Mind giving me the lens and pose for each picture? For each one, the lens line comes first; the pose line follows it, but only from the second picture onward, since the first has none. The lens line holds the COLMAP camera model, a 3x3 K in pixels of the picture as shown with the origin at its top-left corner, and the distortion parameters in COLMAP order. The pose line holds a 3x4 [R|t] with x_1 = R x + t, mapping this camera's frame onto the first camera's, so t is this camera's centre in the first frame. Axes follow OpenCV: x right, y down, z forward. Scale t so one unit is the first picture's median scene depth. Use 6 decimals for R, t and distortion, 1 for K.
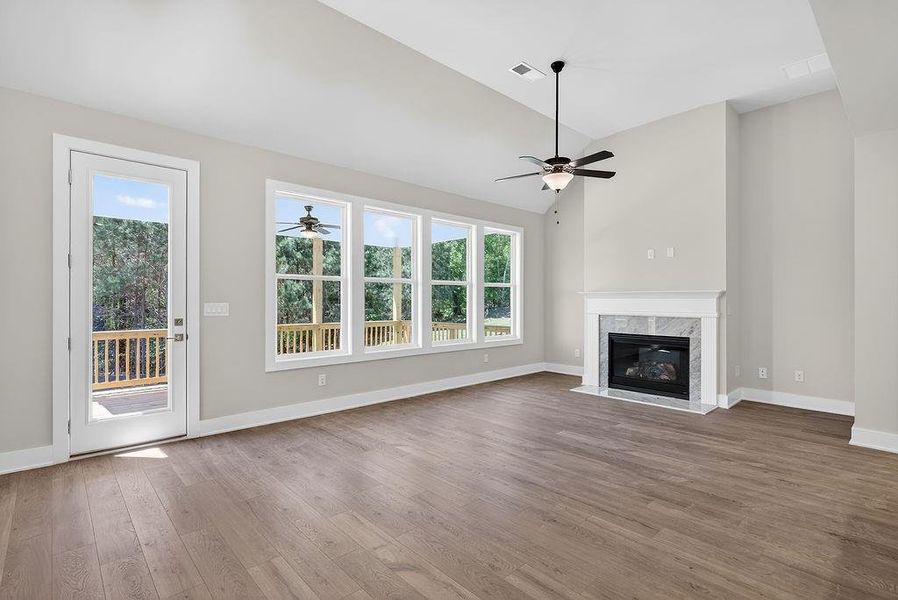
lens RADIAL K [[430.7, 0, 445.7], [0, 430.7, 299.9], [0, 0, 1]] dist [0.003450, 0.001077]
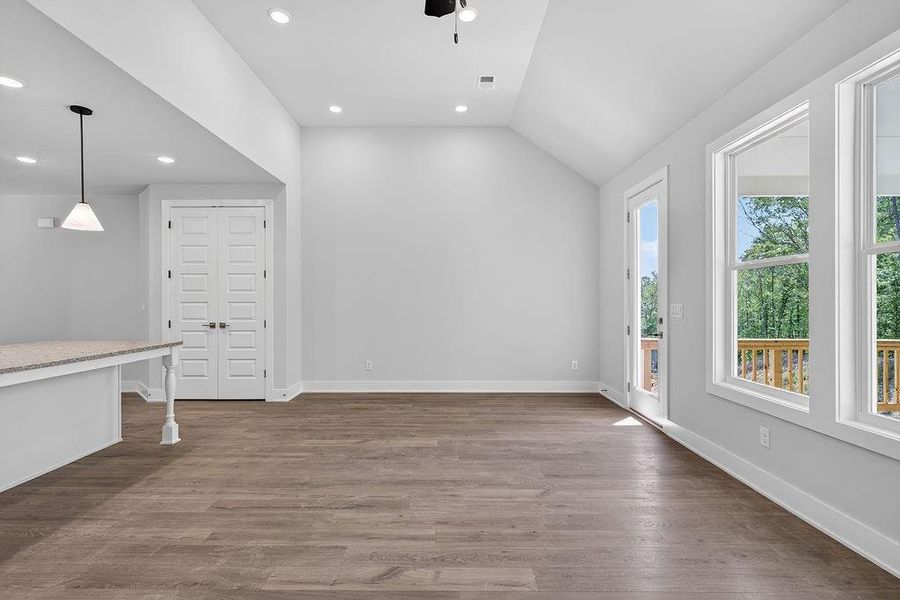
lens RADIAL K [[423.4, 0, 450.0], [0, 423.4, 300.0], [0, 0, 1]] dist [0.000851, 0.000104]
pose [[-0.675469, -0.003968, -0.737378, 0.406718], [-0.000213, 0.999987, -0.005186, 0.002280], [0.737389, -0.003346, -0.675461, 1.012563]]
